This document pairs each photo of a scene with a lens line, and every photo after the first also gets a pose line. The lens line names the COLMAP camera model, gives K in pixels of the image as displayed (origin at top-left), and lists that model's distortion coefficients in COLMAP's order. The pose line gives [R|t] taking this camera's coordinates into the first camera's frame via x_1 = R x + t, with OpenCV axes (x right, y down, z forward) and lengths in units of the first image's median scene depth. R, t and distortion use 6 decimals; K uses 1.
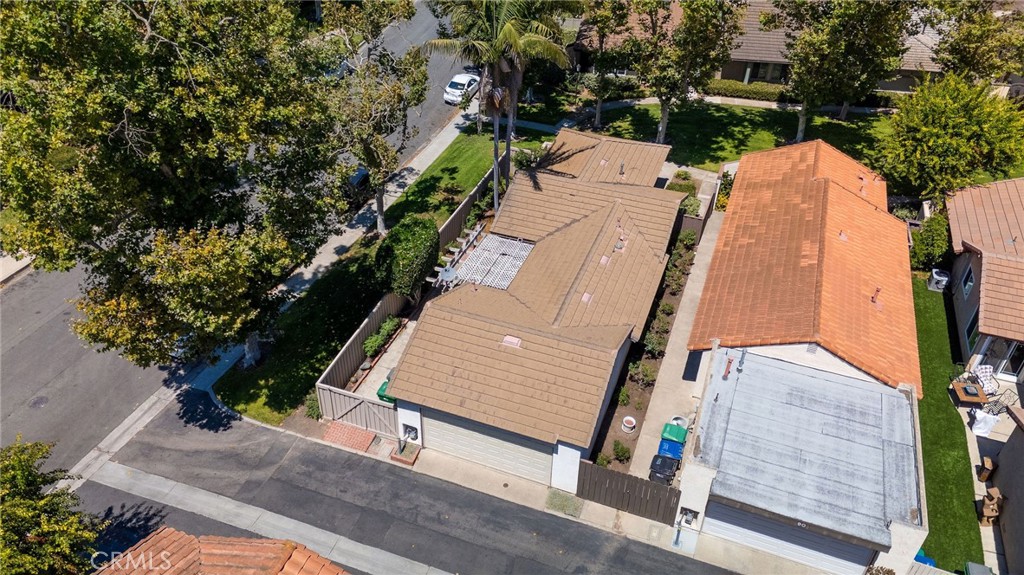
lens RADIAL K [[759.5, 0, 512.0], [0, 759.5, 287.5], [0, 0, 1]] dist [0.062505, -0.003415]
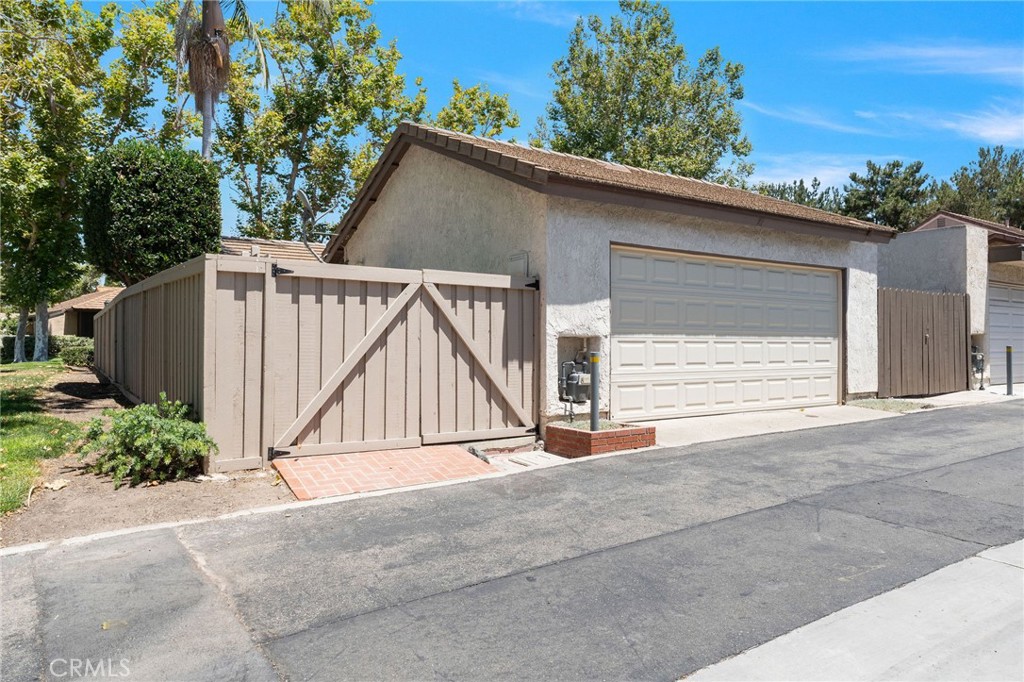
lens RADIAL K [[672.9, 0, 512.0], [0, 672.9, 341.0], [0, 0, 1]] dist [-0.030962, -0.000845]
pose [[0.594838, -0.027907, 0.803361, -0.373353], [0.488389, 0.806337, -0.333611, 0.260950], [-0.638470, 0.590797, 0.493269, 0.886449]]
